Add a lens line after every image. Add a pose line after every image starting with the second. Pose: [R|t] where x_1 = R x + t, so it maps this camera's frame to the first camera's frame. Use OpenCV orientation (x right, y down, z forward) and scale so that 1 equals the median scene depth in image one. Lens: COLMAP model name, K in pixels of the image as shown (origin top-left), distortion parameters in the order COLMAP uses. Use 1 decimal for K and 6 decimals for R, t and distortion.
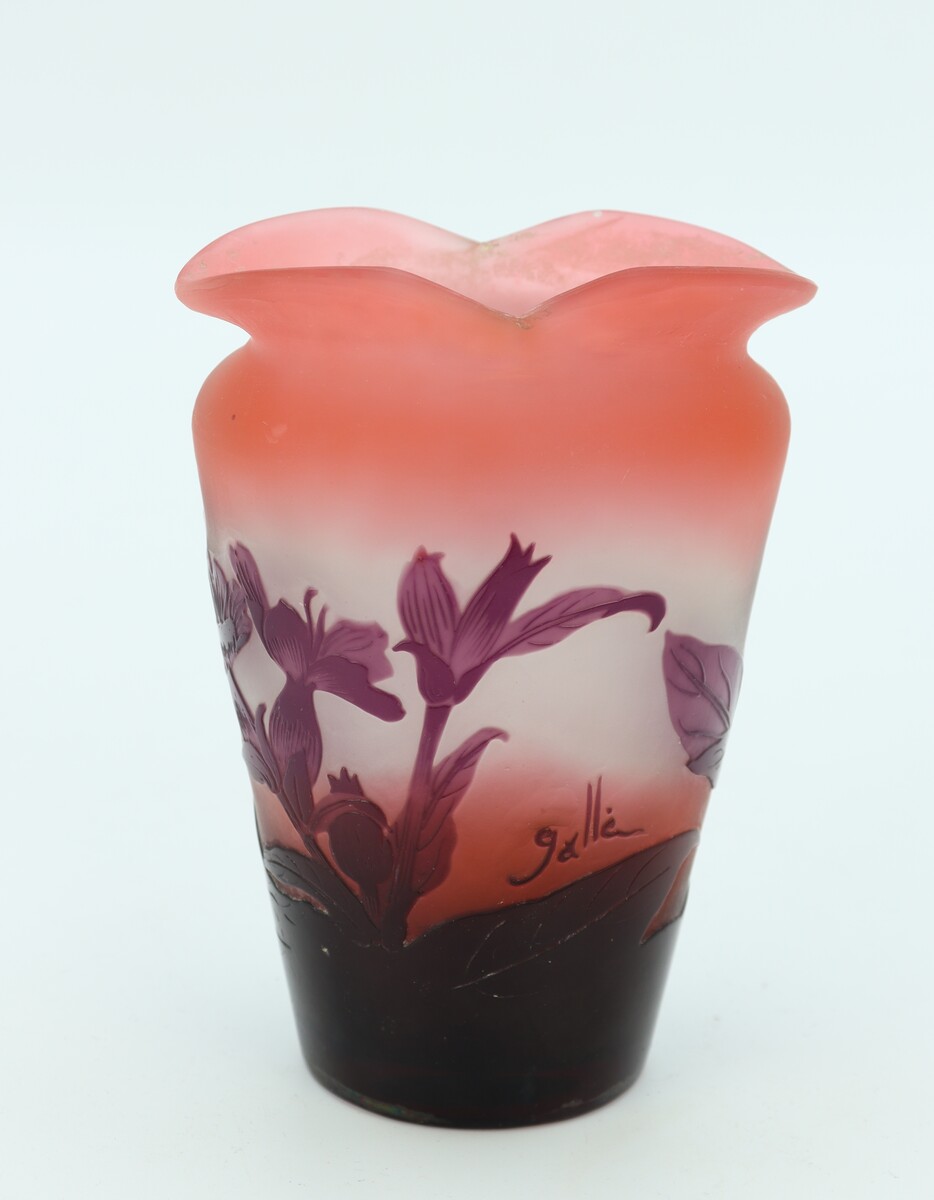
lens RADIAL K [[2794.0, 0, 464.0], [0, 2794.0, 640.6], [0, 0, 1]] dist [0.322983, 0.298637]
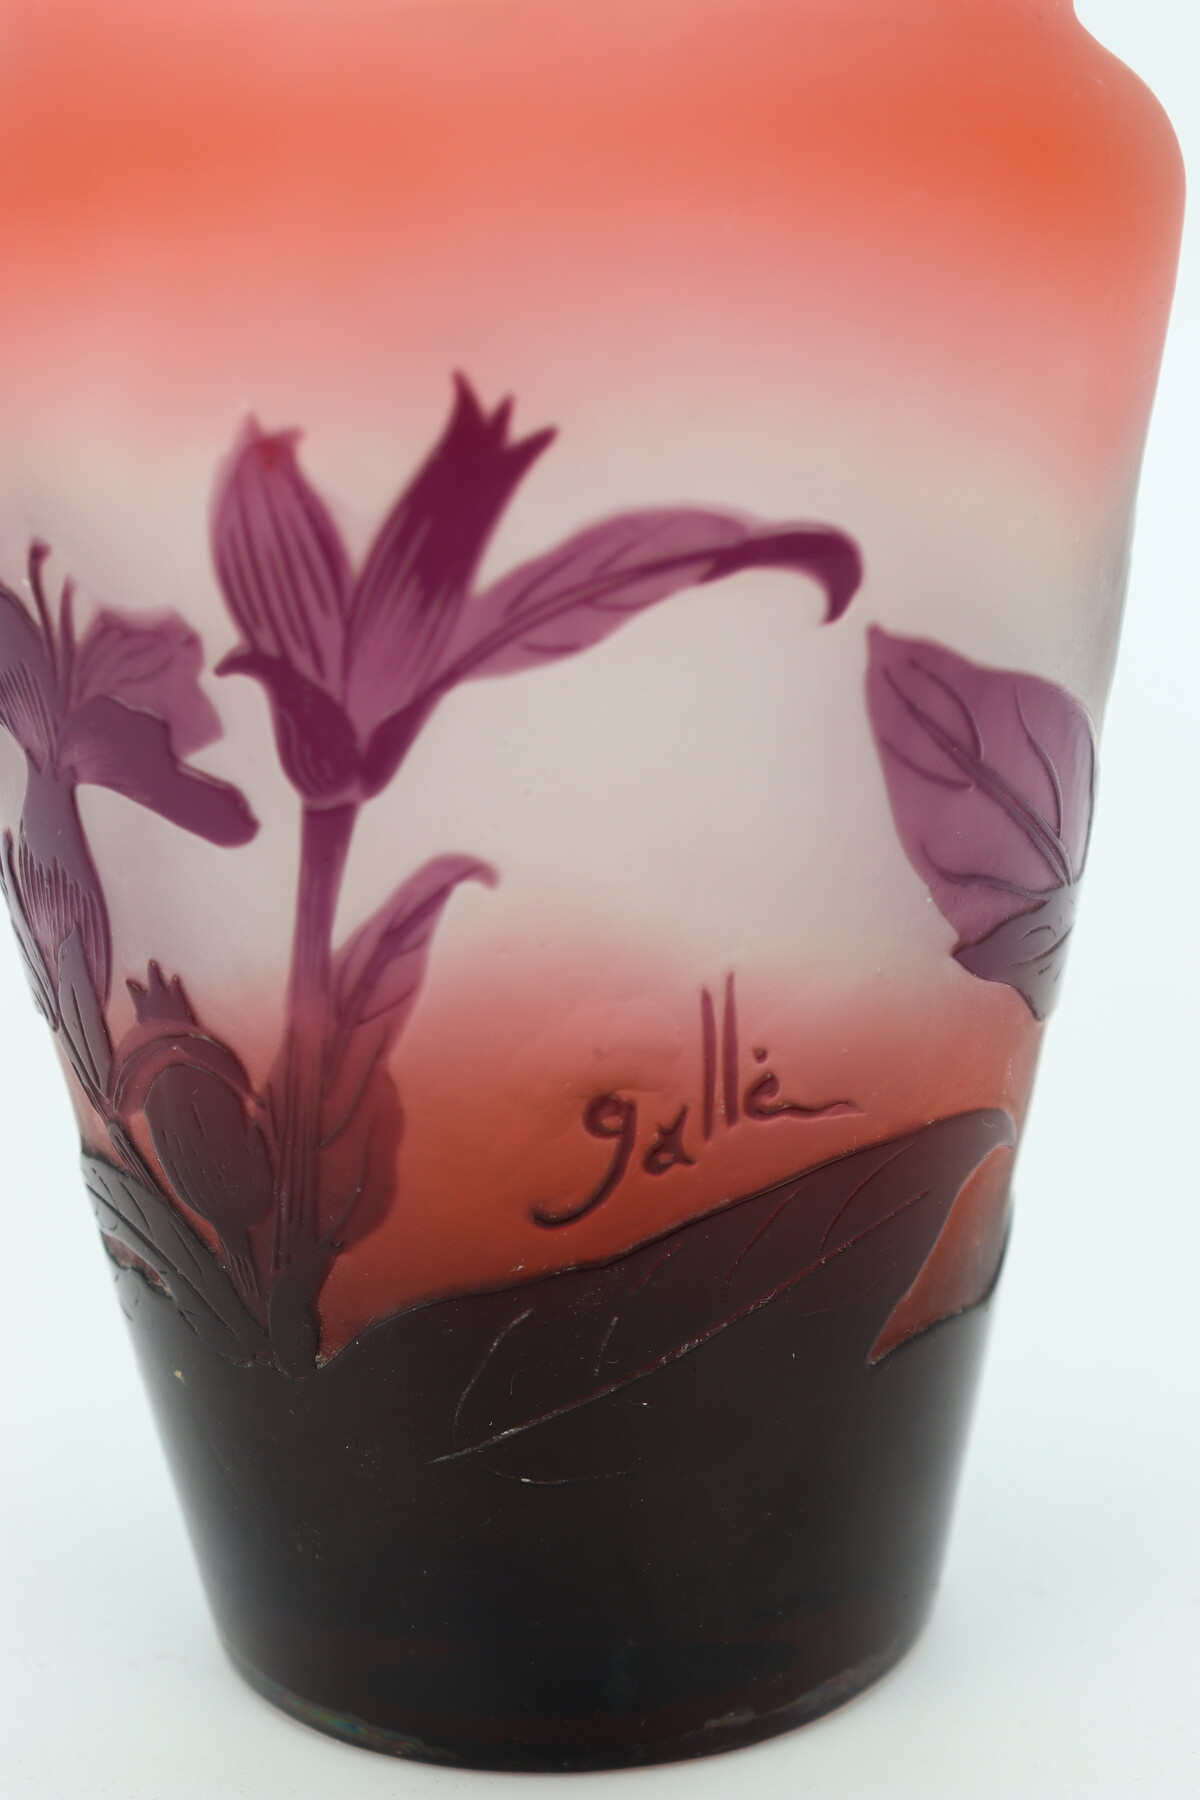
lens RADIAL K [[3105.7, 0, 600.0], [0, 3105.7, 900.0], [0, 0, 1]] dist [0.001227, 0.692865]
pose [[0.985002, -0.019295, -0.171458, 0.110776], [0.011594, 0.998883, -0.045803, 0.058794], [0.172151, 0.043128, 0.984126, 0.525097]]
